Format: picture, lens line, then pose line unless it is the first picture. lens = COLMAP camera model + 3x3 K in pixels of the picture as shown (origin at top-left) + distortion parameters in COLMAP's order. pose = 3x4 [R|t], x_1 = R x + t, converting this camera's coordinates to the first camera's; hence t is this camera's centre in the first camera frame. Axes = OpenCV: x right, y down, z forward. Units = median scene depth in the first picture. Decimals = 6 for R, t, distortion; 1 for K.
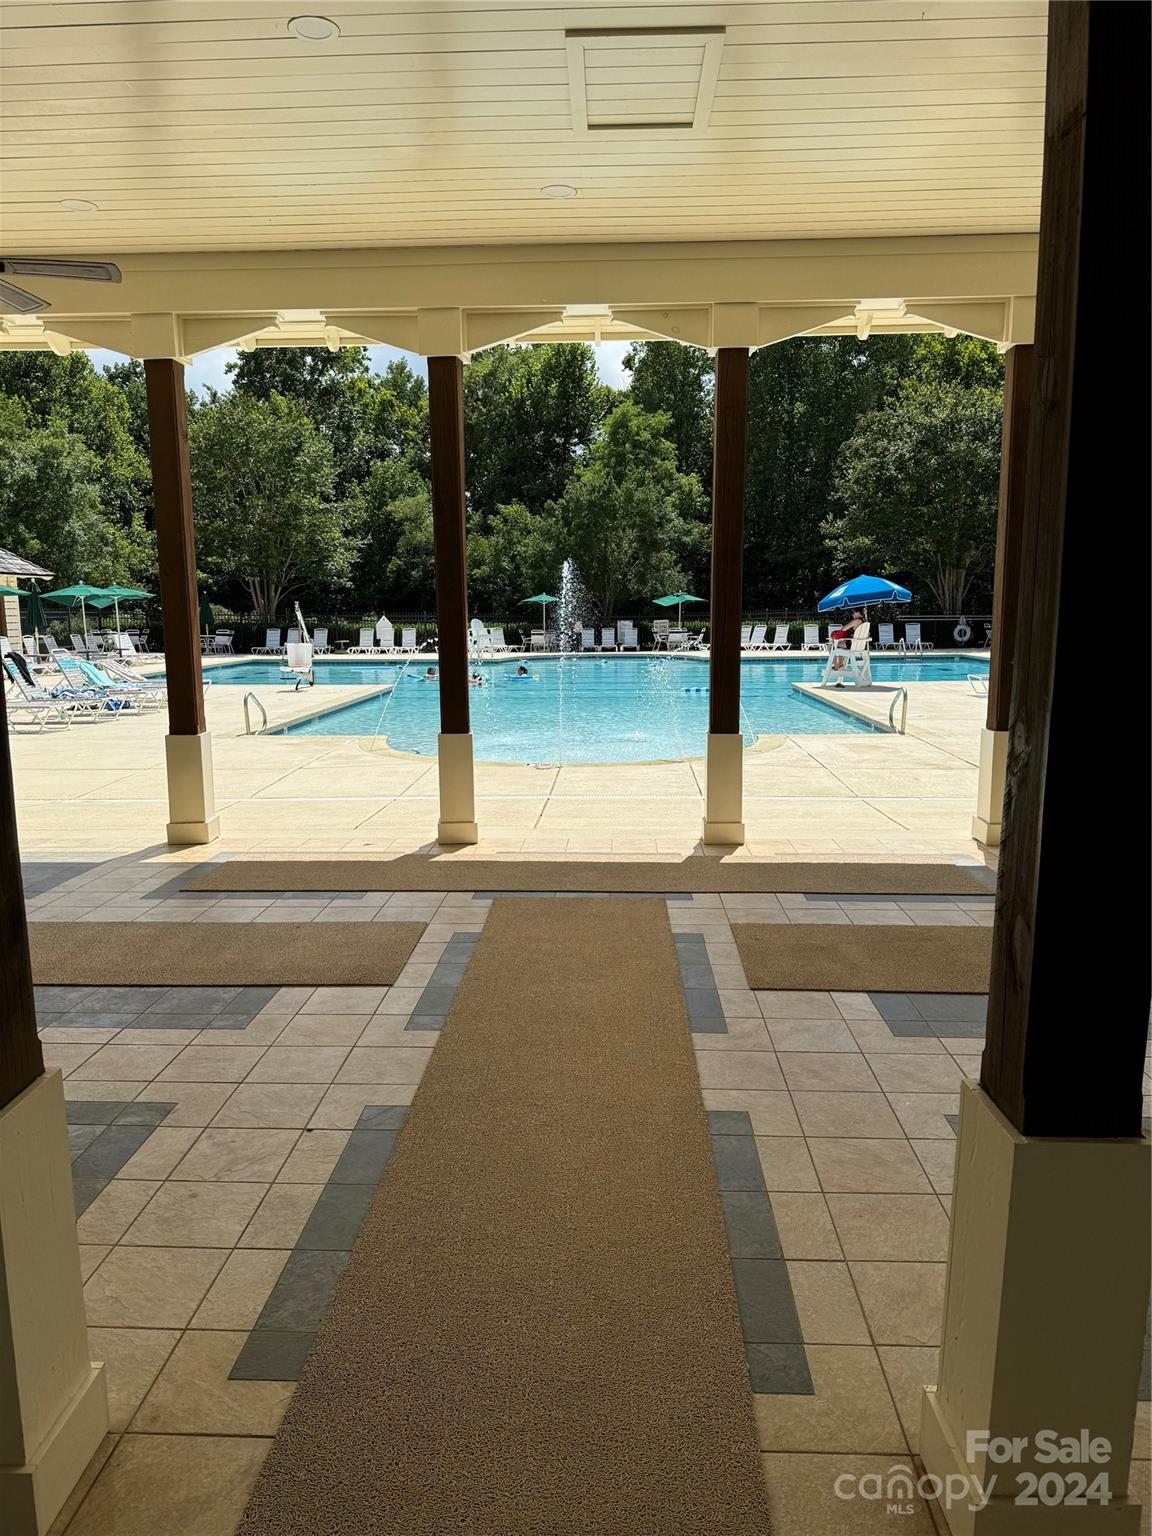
lens RADIAL K [[1051.9, 0, 576.0], [0, 1051.9, 768.0], [0, 0, 1]] dist [0.120901, -0.202782]
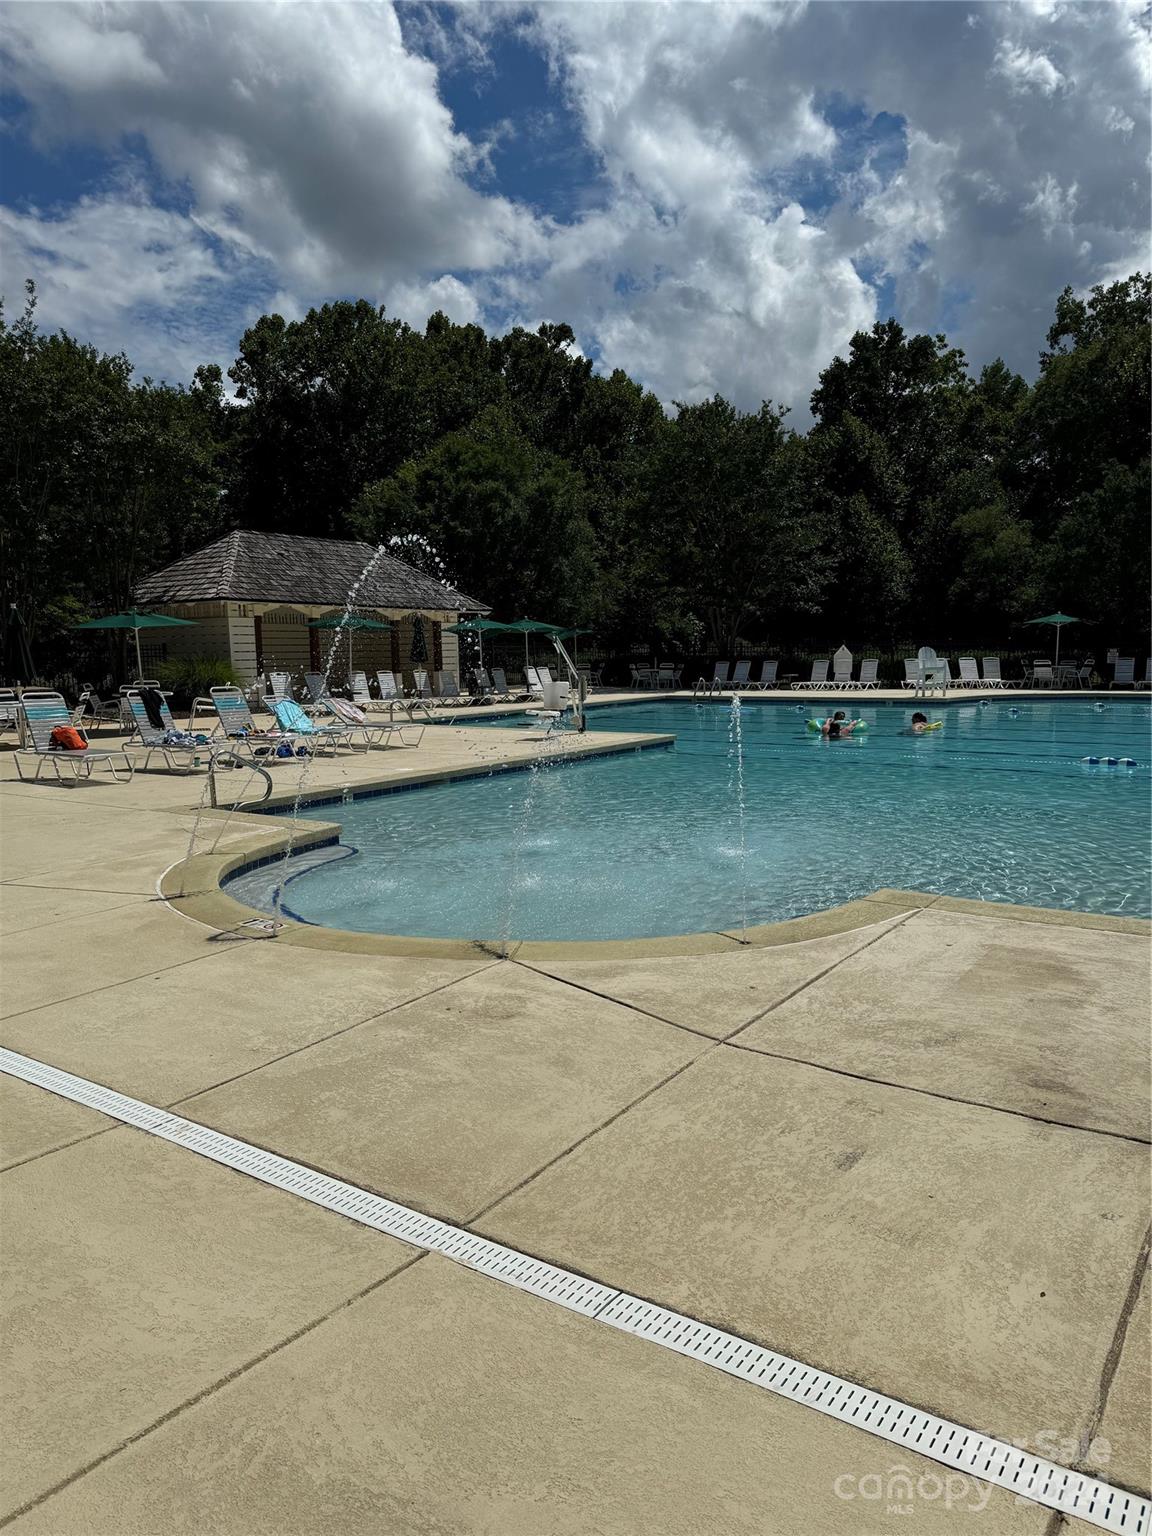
lens RADIAL K [[1051.9, 0, 576.0], [0, 1051.9, 768.0], [0, 0, 1]] dist [0.120901, -0.202782]
pose [[0.842213, 0.055103, -0.536322, 0.057872], [-0.069743, 0.997540, -0.007030, -0.014060], [0.534615, 0.043325, 0.843984, 0.099039]]
